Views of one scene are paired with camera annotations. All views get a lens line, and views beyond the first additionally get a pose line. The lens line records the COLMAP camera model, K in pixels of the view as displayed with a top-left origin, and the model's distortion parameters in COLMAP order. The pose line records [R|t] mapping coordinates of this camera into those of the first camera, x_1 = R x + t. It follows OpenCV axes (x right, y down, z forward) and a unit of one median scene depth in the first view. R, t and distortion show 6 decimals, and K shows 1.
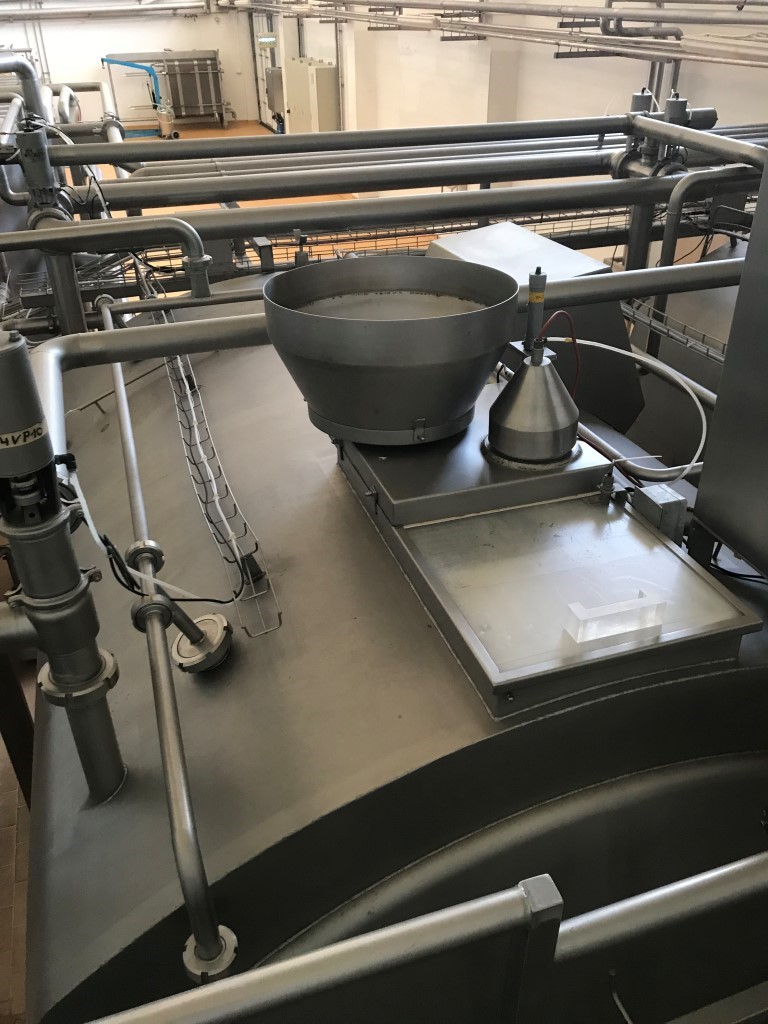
lens RADIAL K [[846.5, 0, 382.0], [0, 846.5, 504.5], [0, 0, 1]] dist [0.011462, -0.032735]
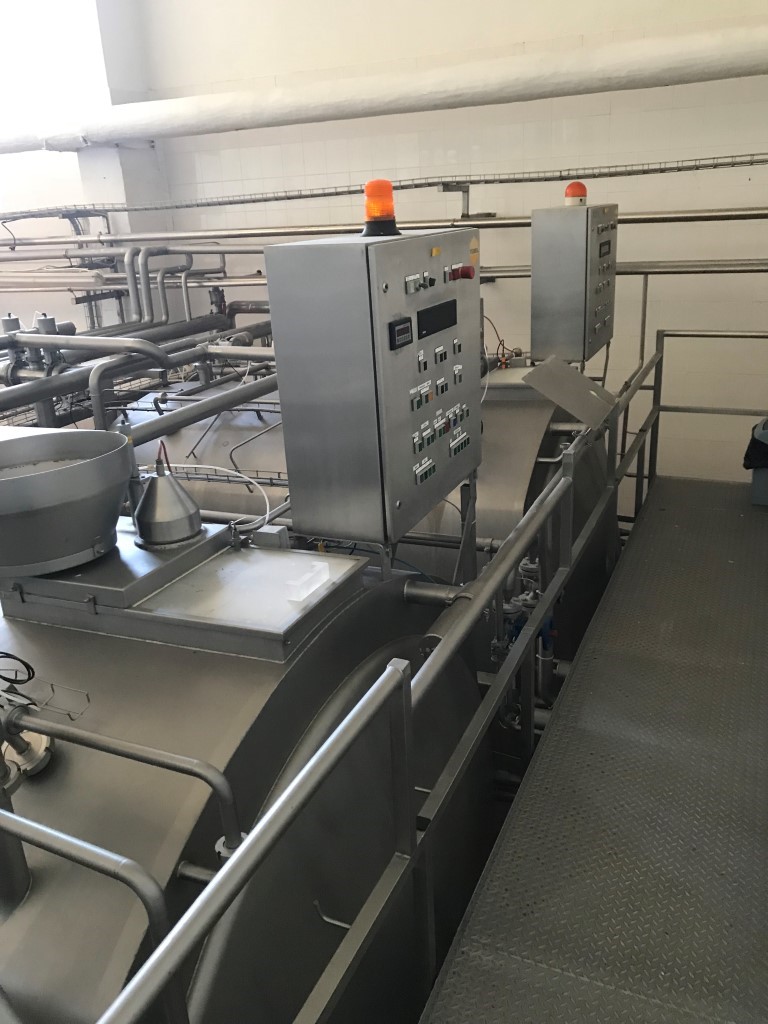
lens RADIAL K [[846.5, 0, 387.1], [0, 846.5, 515.5], [0, 0, 1]] dist [0.011462, -0.032735]
pose [[0.666366, -0.268701, 0.695526, -0.275217], [0.416173, 0.908021, -0.047932, 0.059009], [-0.618673, 0.321400, 0.716901, -0.118512]]
